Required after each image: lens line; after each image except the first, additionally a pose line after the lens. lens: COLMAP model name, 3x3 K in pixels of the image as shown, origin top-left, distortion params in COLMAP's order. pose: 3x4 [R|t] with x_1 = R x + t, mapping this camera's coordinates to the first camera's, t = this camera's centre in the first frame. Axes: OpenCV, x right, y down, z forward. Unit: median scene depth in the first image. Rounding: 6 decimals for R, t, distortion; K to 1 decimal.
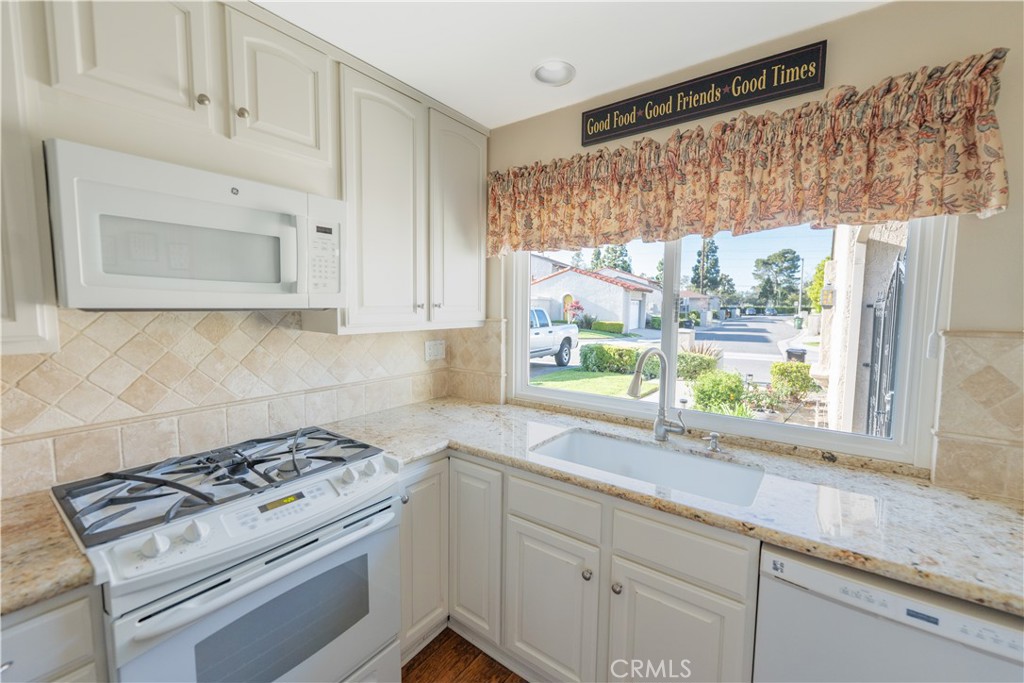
lens RADIAL K [[420.0, 0, 512.0], [0, 420.0, 341.5], [0, 0, 1]] dist [-0.000851, -0.000087]
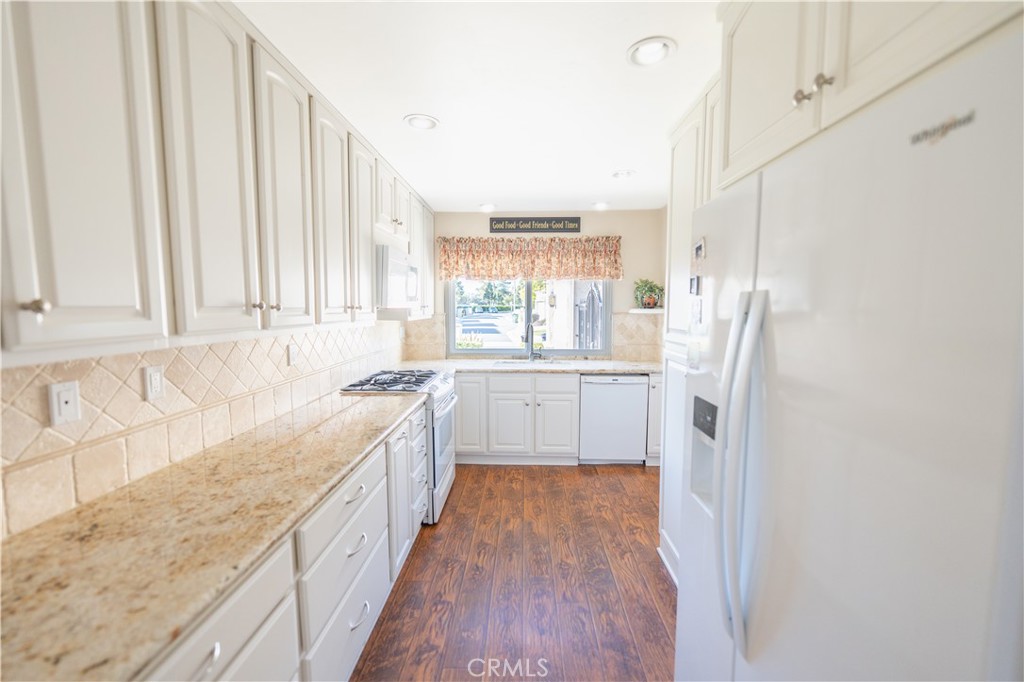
lens RADIAL K [[420.0, 0, 512.0], [0, 420.0, 341.0], [0, 0, 1]] dist [-0.000851, -0.000087]
pose [[0.819277, -0.051976, 0.571037, -1.158113], [0.052099, 0.998512, 0.016138, 0.075348], [-0.571026, 0.016529, 0.820766, -0.961422]]
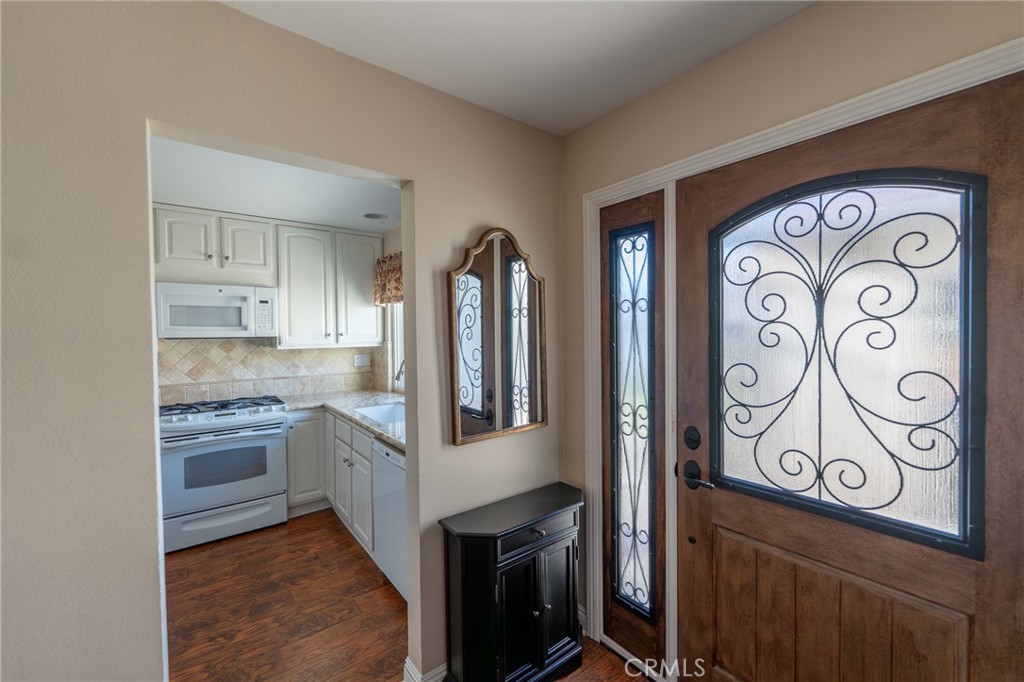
lens RADIAL K [[413.4, 0, 512.0], [0, 413.4, 341.0], [0, 0, 1]] dist [-0.001652, -0.000225]
pose [[0.963694, -0.009769, -0.266830, 1.237772], [-0.006818, 0.998104, -0.061167, 0.059543], [0.266922, 0.060765, 0.961800, -0.657375]]
